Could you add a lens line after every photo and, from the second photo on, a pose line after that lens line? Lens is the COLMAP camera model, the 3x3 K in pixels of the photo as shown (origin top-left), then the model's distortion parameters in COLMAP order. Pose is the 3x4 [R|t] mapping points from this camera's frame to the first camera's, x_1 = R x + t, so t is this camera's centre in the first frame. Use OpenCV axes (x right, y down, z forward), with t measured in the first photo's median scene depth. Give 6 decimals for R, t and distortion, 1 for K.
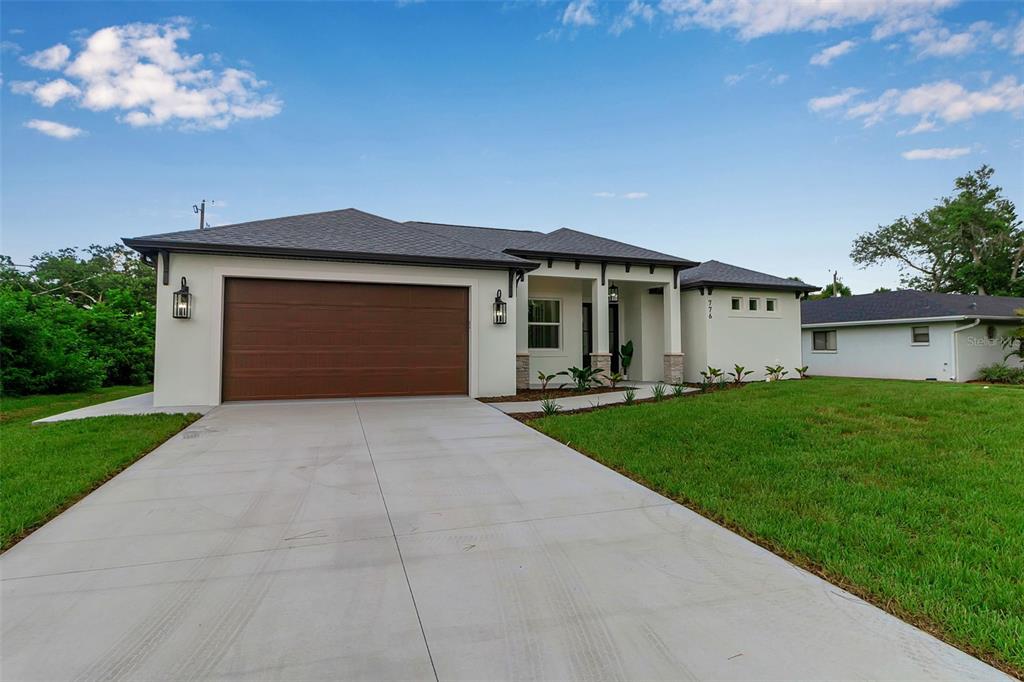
lens RADIAL K [[467.2, 0, 517.4], [0, 467.2, 324.7], [0, 0, 1]] dist [0.002547, 0.000013]
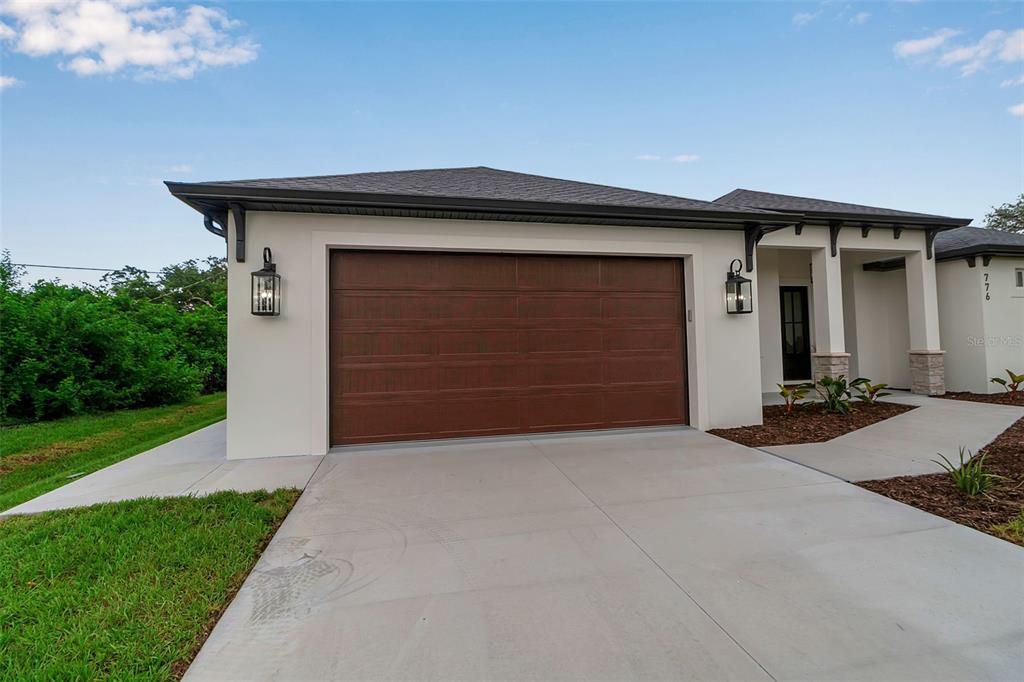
lens RADIAL K [[441.3, 0, 538.4], [0, 441.3, 324.7], [0, 0, 1]] dist [0.005245, 0.000173]
pose [[0.994211, -0.021966, -0.105176, -0.181435], [0.023250, 0.999669, 0.010995, 0.000500], [0.104900, -0.013377, 0.994393, 0.276702]]
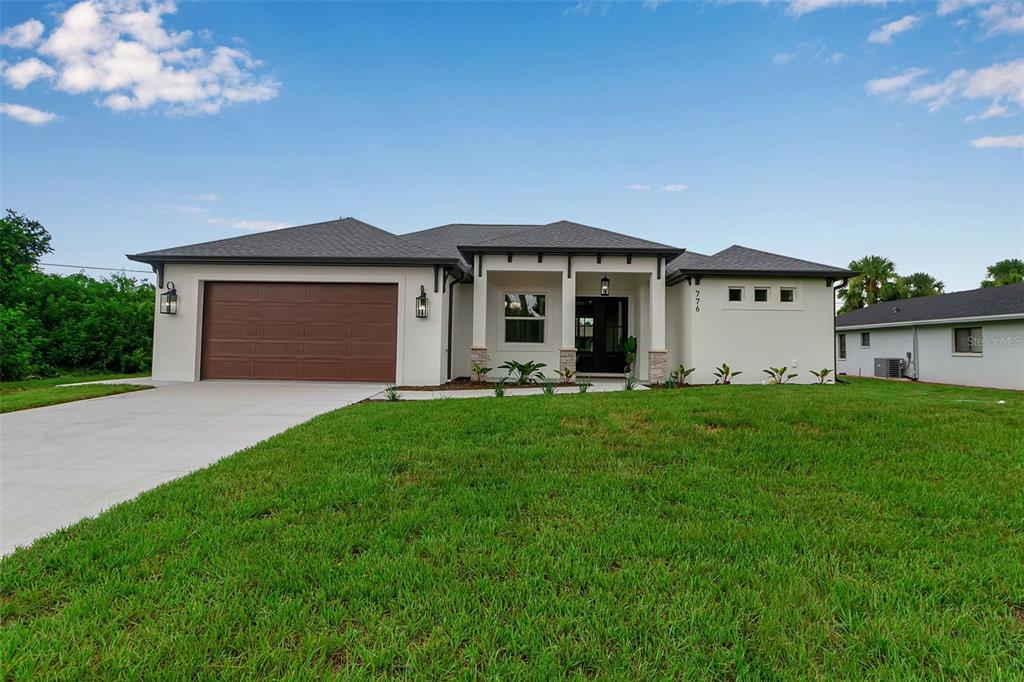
lens RADIAL K [[467.2, 0, 517.4], [0, 467.2, 324.7], [0, 0, 1]] dist [0.002547, 0.000013]
pose [[0.944934, 0.000797, -0.327259, 0.380393], [0.001179, 0.999982, 0.005839, 0.006252], [0.327258, -0.005903, 0.944917, 0.048346]]
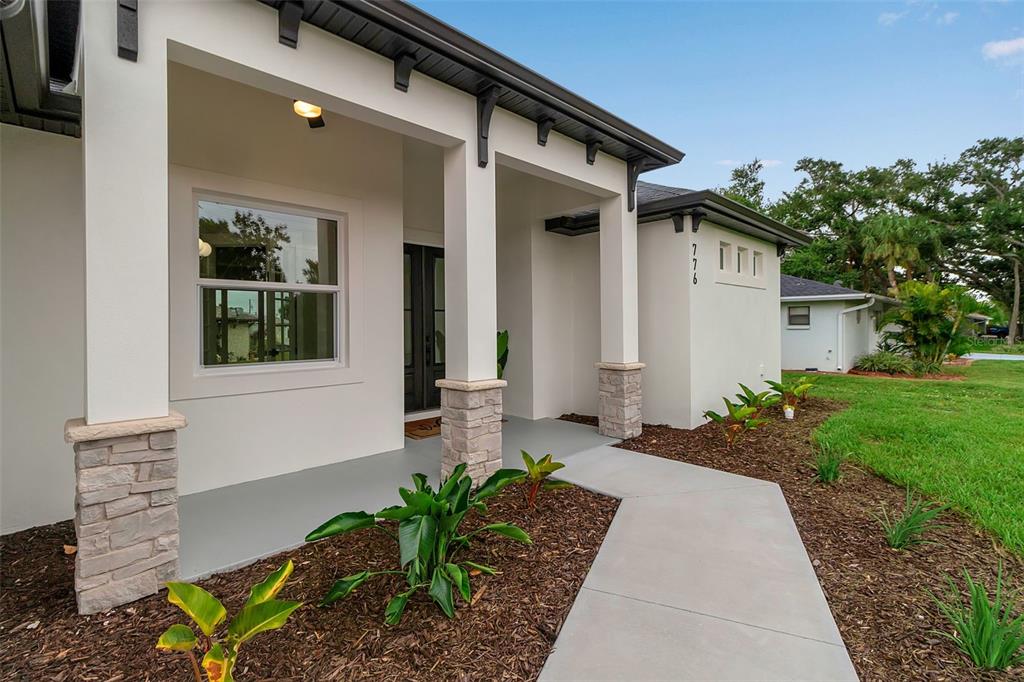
lens RADIAL K [[467.2, 0, 517.4], [0, 467.2, 324.7], [0, 0, 1]] dist [0.002547, 0.000013]
pose [[0.905230, -0.005243, 0.424890, 0.066875], [-0.016793, 0.998701, 0.048101, 0.006589], [-0.424591, -0.050678, 0.903966, 0.665670]]
